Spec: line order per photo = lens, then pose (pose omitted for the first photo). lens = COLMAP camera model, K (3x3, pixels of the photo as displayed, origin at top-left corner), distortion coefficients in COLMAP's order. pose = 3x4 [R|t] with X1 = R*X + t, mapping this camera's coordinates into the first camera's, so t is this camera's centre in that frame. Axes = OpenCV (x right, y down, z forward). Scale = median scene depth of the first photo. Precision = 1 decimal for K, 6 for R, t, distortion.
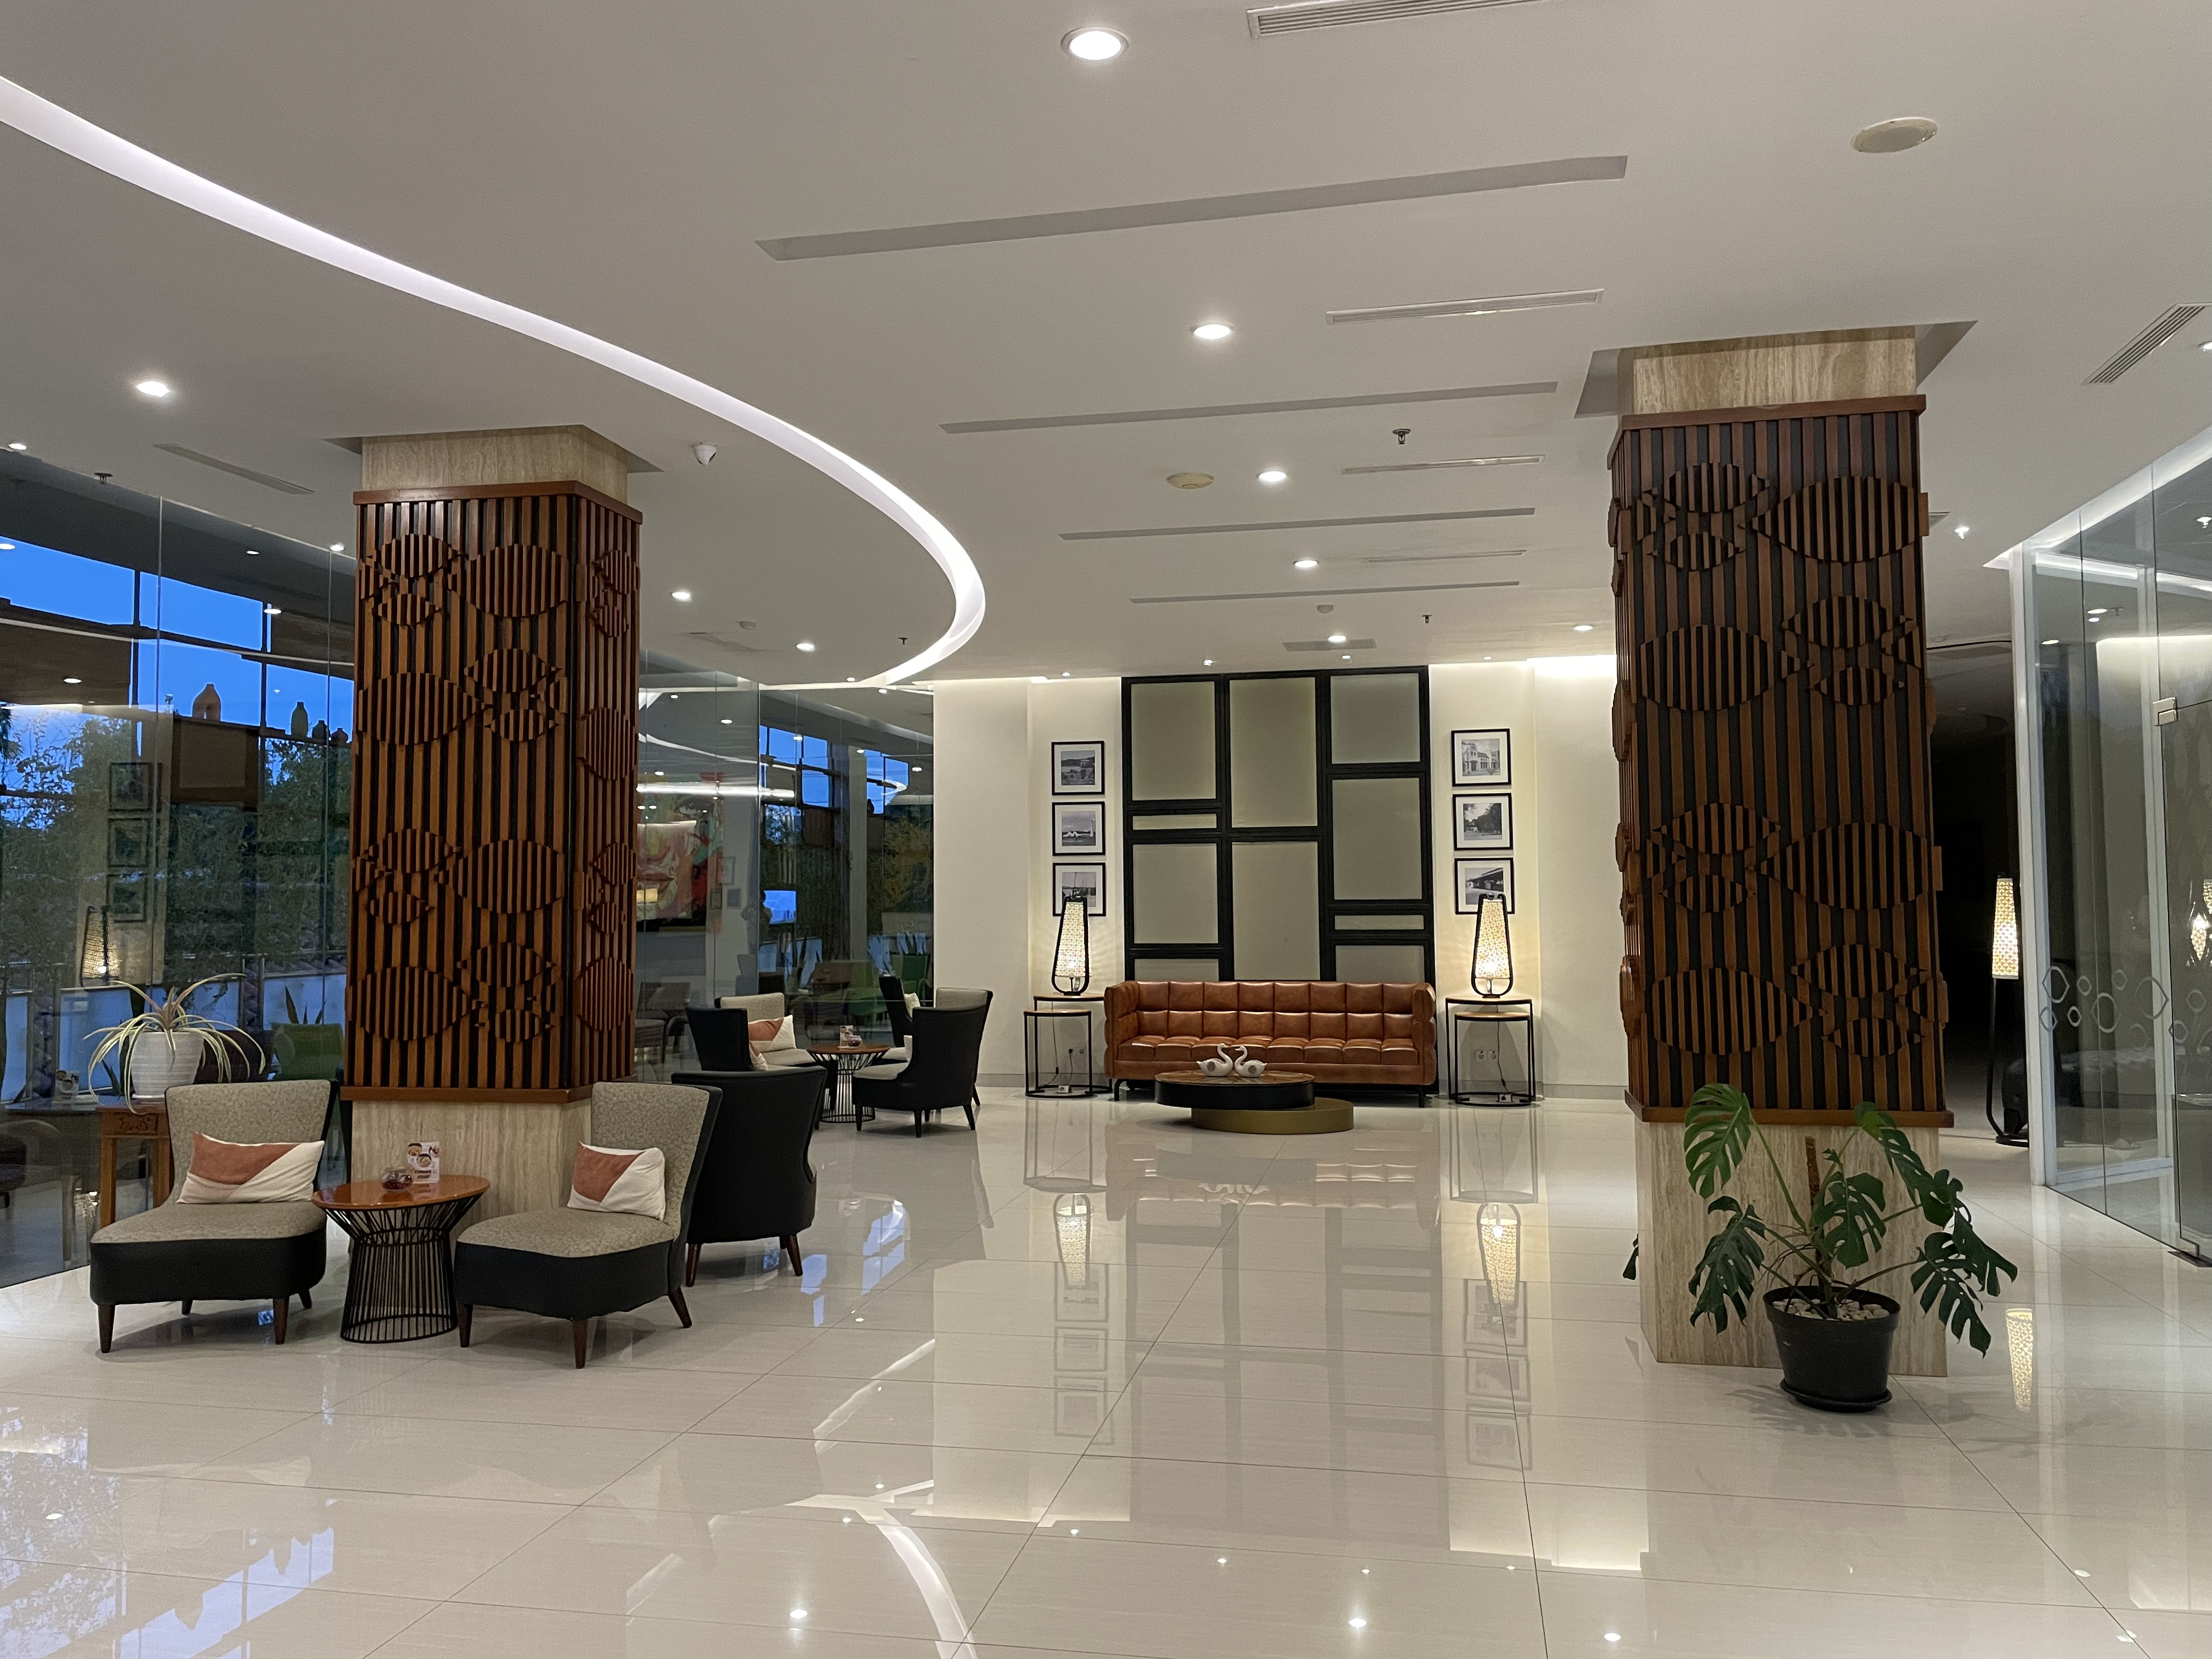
lens RADIAL K [[1678.9, 0, 1106.8], [0, 1678.9, 828.7], [0, 0, 1]] dist [0.007063, 0.001571]
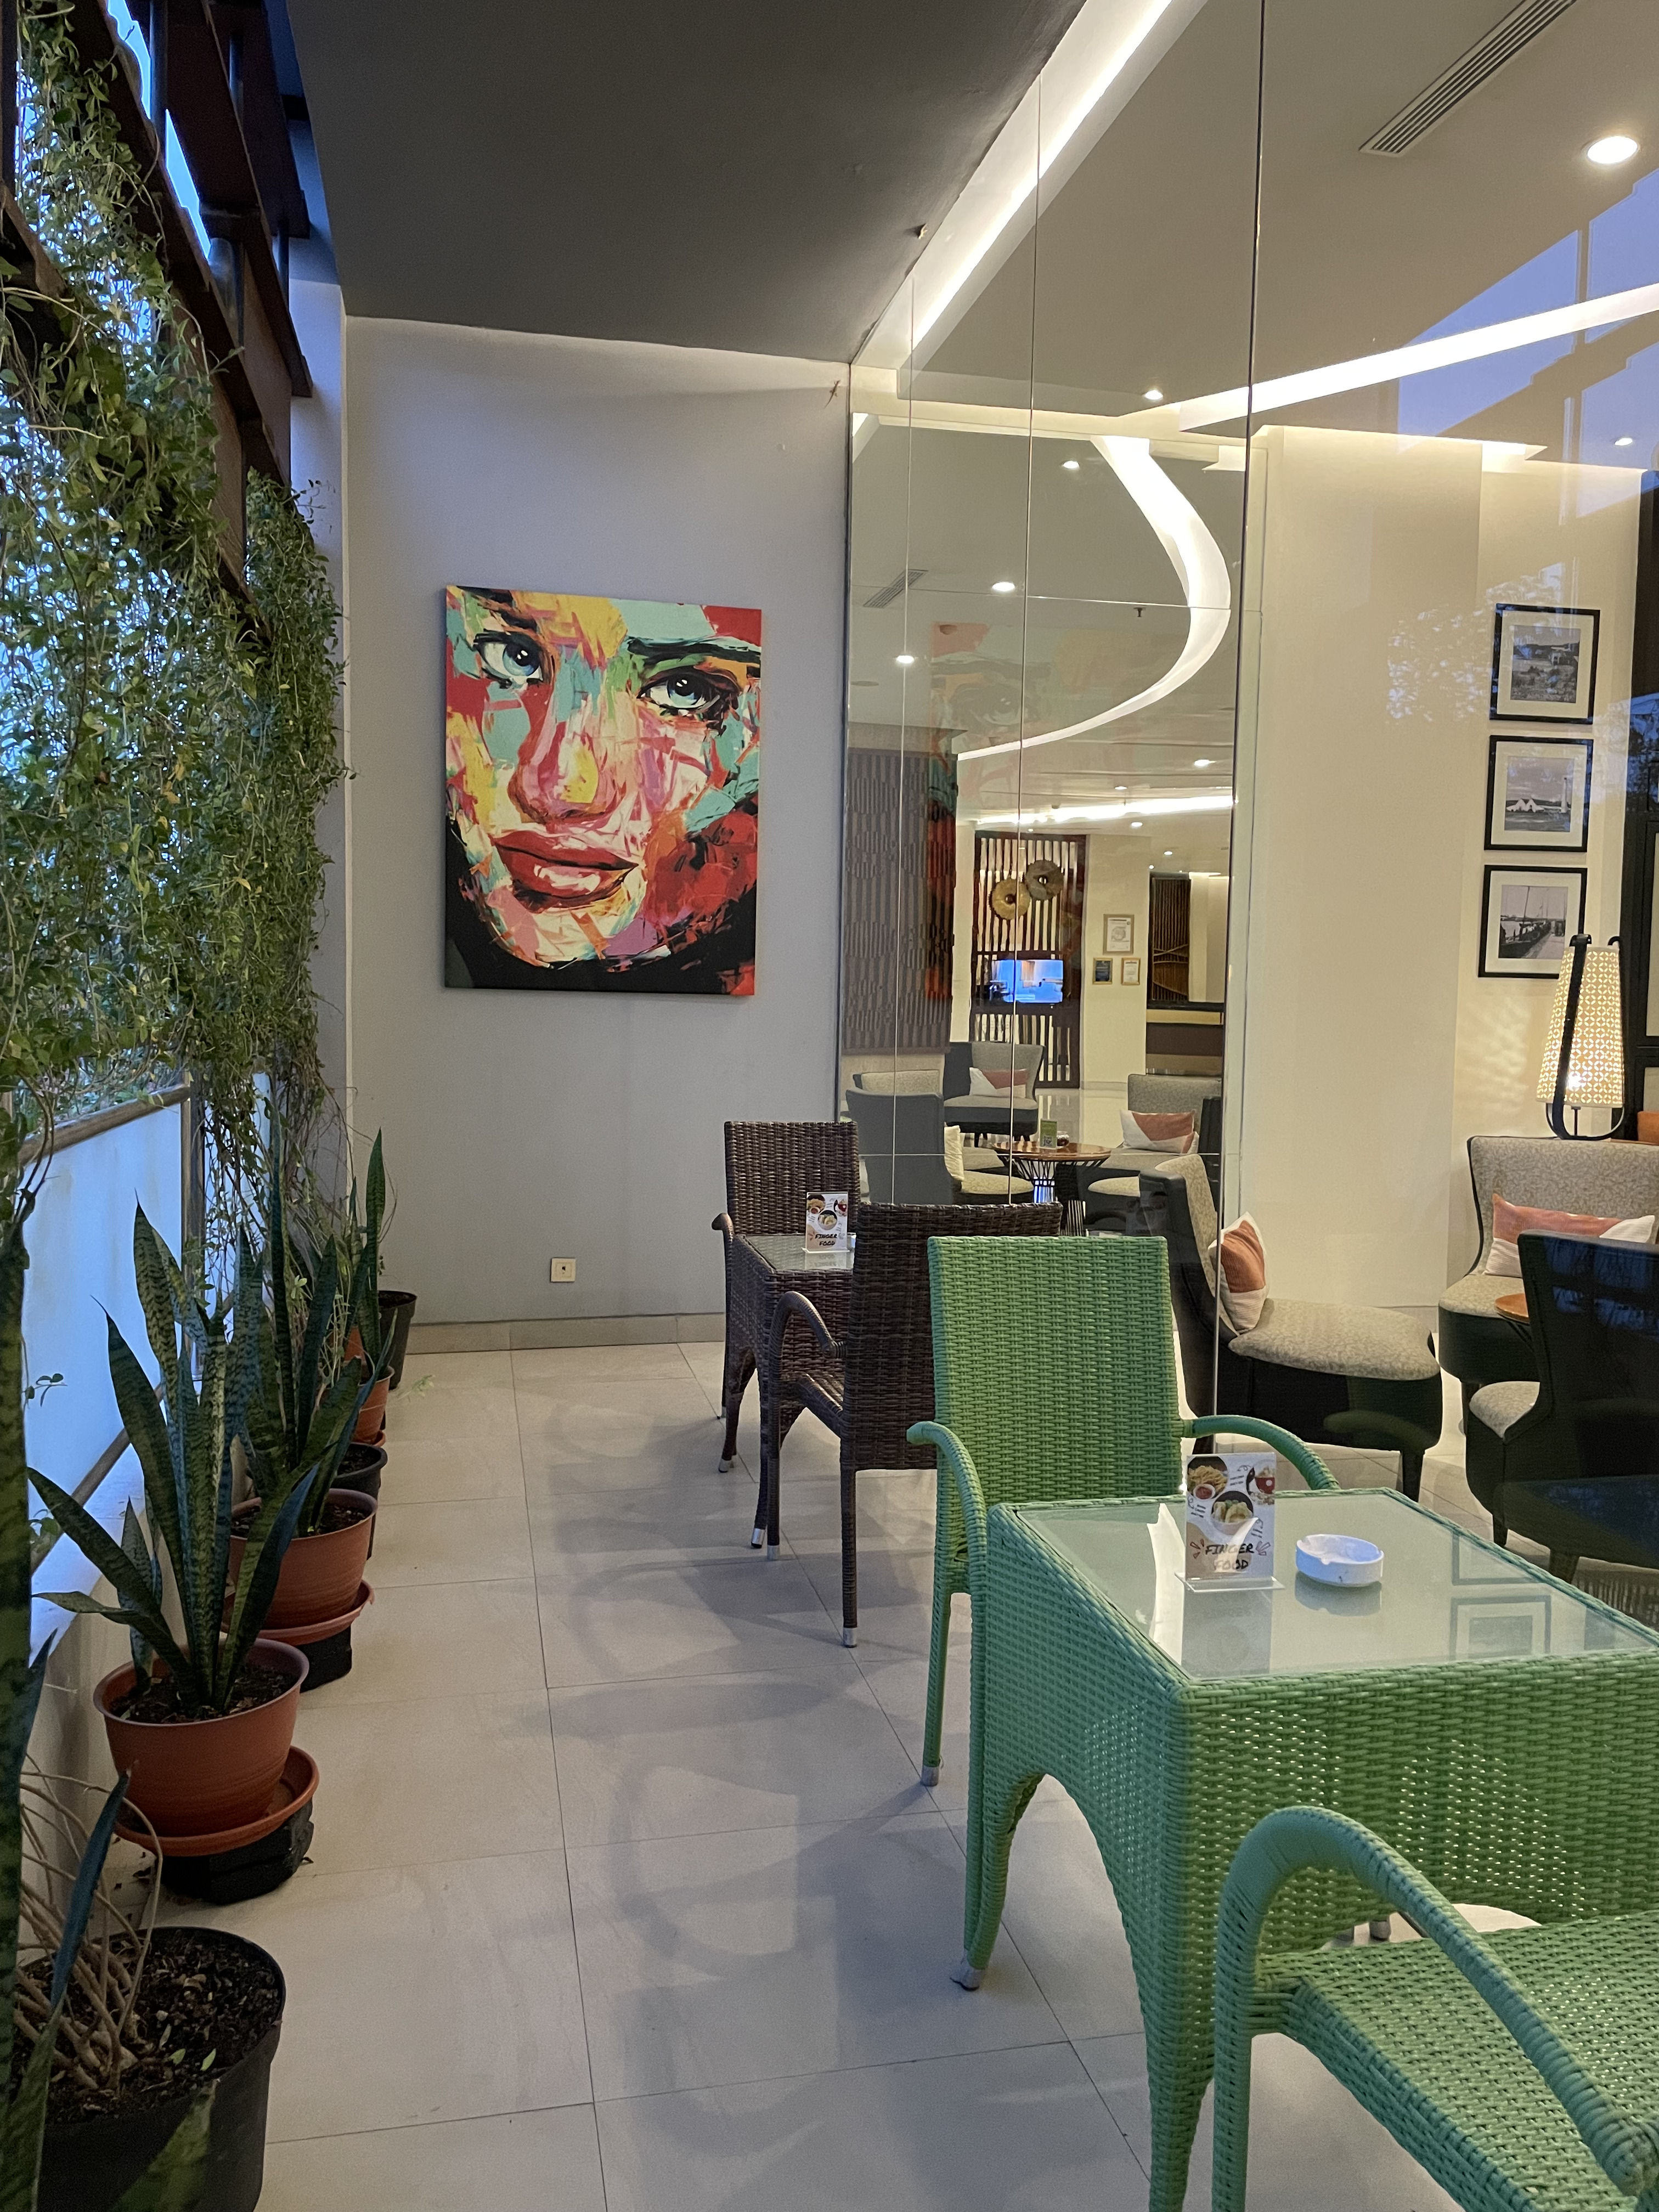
lens RADIAL K [[1678.9, 0, 827.0], [0, 1678.9, 1101.5], [0, 0, 1]] dist [0.007063, 0.001571]
pose [[0.920100, -0.011261, 0.391521, -0.390588], [-0.042706, 0.990743, 0.128858, 0.033486], [-0.389348, -0.135282, 0.911102, 0.629037]]
